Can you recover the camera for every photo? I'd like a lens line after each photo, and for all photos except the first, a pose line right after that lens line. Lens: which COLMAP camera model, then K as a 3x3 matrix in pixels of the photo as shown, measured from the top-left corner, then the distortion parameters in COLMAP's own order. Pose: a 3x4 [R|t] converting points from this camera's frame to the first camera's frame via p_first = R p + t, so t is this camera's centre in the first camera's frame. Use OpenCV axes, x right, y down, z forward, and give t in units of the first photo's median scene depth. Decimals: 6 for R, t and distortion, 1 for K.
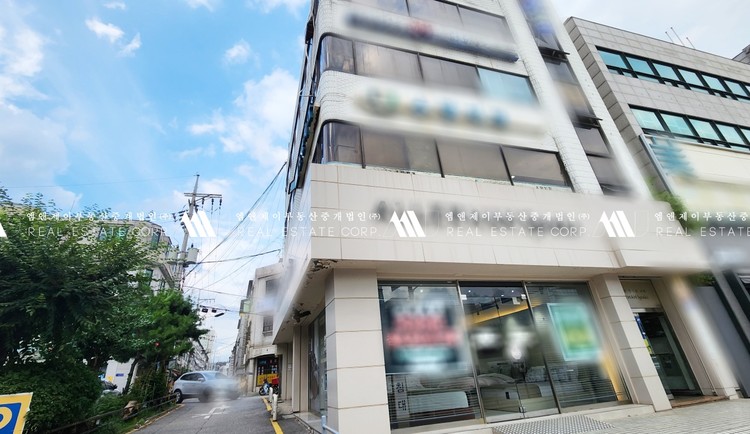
lens RADIAL K [[325.9, 0, 375.0], [0, 325.9, 217.0], [0, 0, 1]] dist [0.002594, -0.000024]
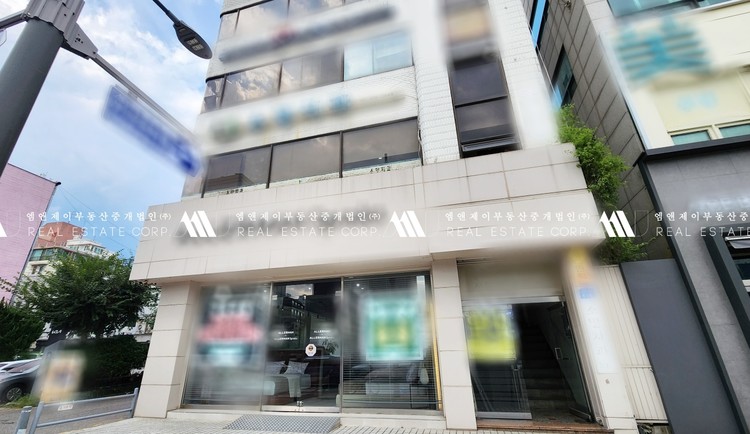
lens RADIAL K [[325.9, 0, 375.0], [0, 325.9, 217.0], [0, 0, 1]] dist [0.002594, -0.000024]
pose [[0.851949, -0.147669, -0.502372, 1.035573], [0.189220, 0.981400, 0.032414, 0.009256], [0.488241, -0.122674, 0.864044, 0.230099]]
